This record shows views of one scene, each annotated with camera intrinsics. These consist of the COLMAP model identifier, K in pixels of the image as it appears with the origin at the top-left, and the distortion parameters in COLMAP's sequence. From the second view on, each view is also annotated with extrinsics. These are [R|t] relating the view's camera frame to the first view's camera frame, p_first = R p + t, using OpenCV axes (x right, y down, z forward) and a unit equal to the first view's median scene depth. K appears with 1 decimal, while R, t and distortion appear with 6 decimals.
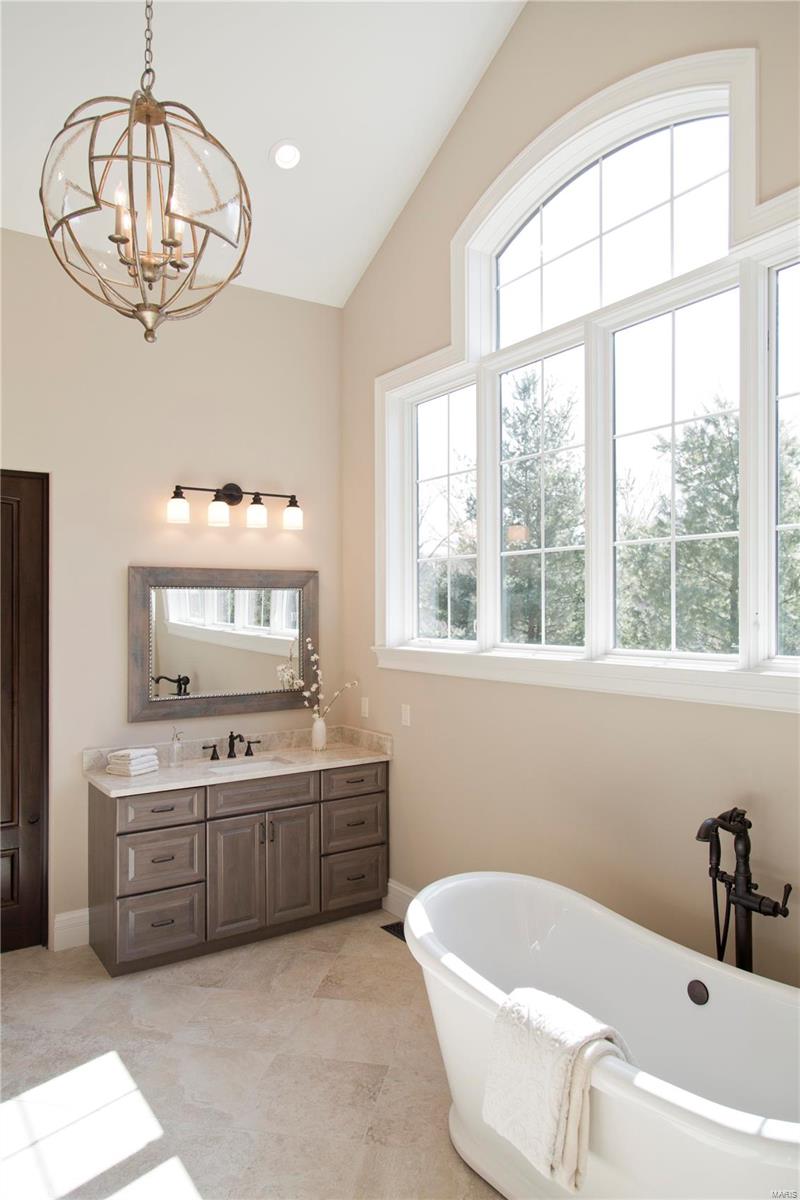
lens RADIAL K [[790.0, 0, 391.0], [0, 790.0, 602.1], [0, 0, 1]] dist [0.014756, -0.007599]
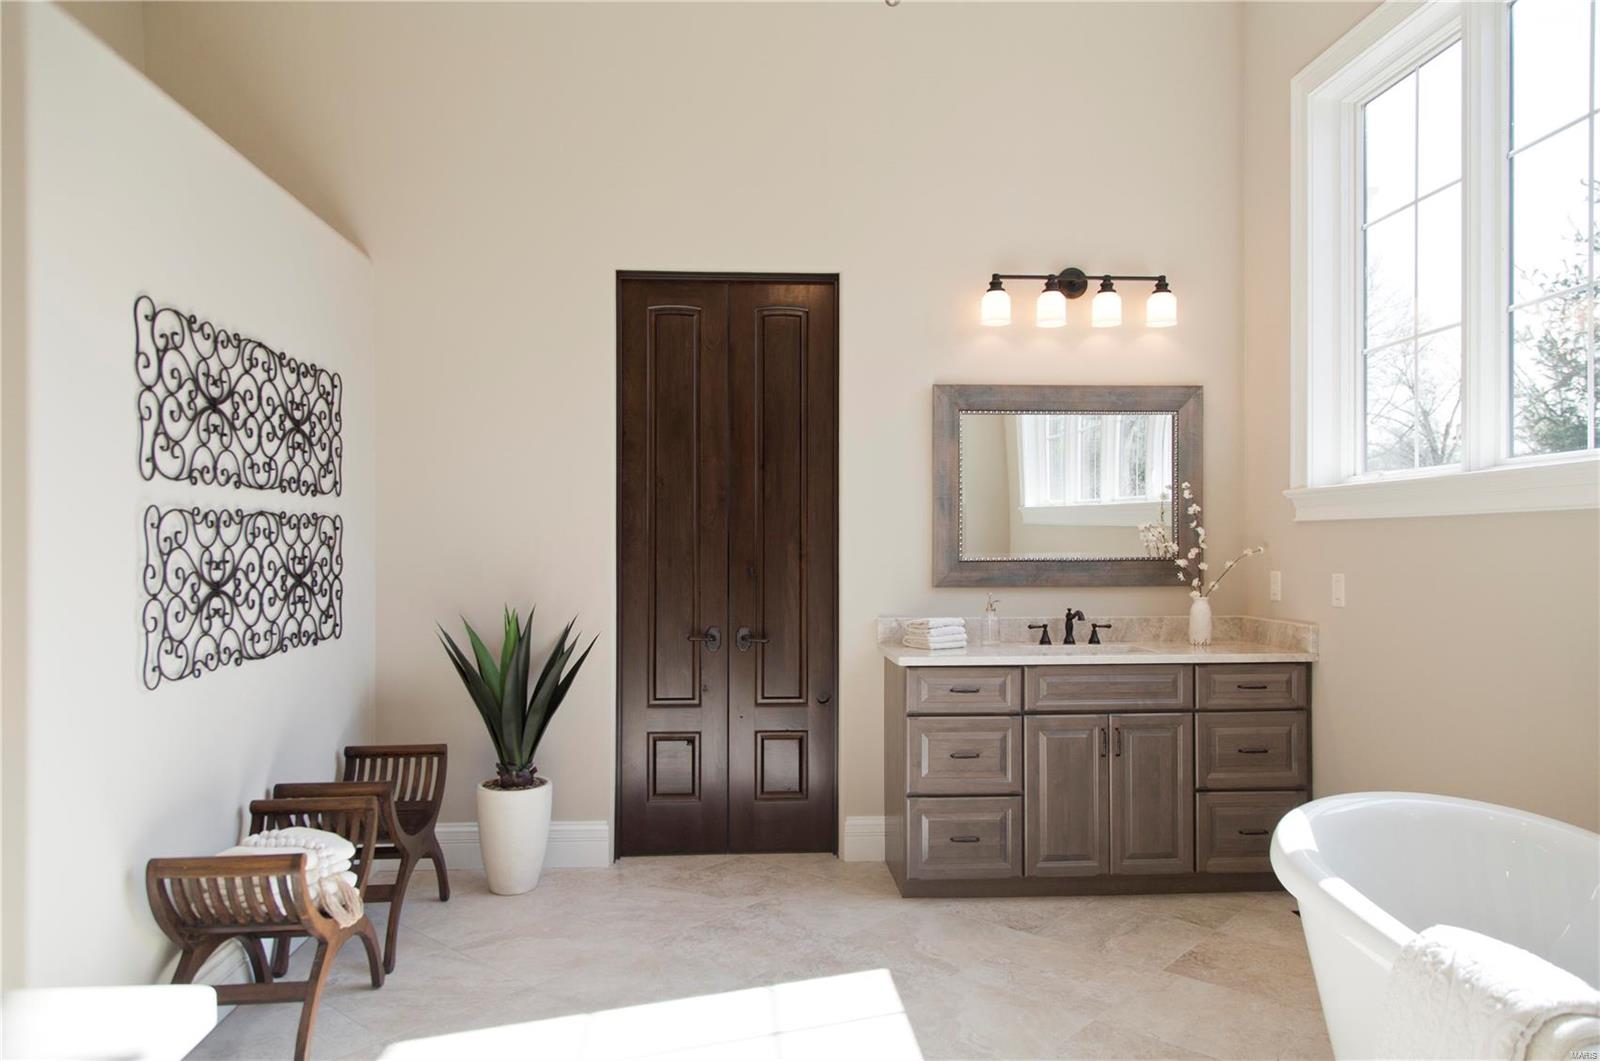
lens RADIAL K [[1053.3, 0, 793.4], [0, 1053.3, 536.9], [0, 0, 1]] dist [0.014756, -0.007599]
pose [[0.862008, 0.001625, -0.506892, 0.076181], [-0.002170, 0.999998, -0.000484, 0.107125], [0.506890, 0.001517, 0.862009, 0.041612]]
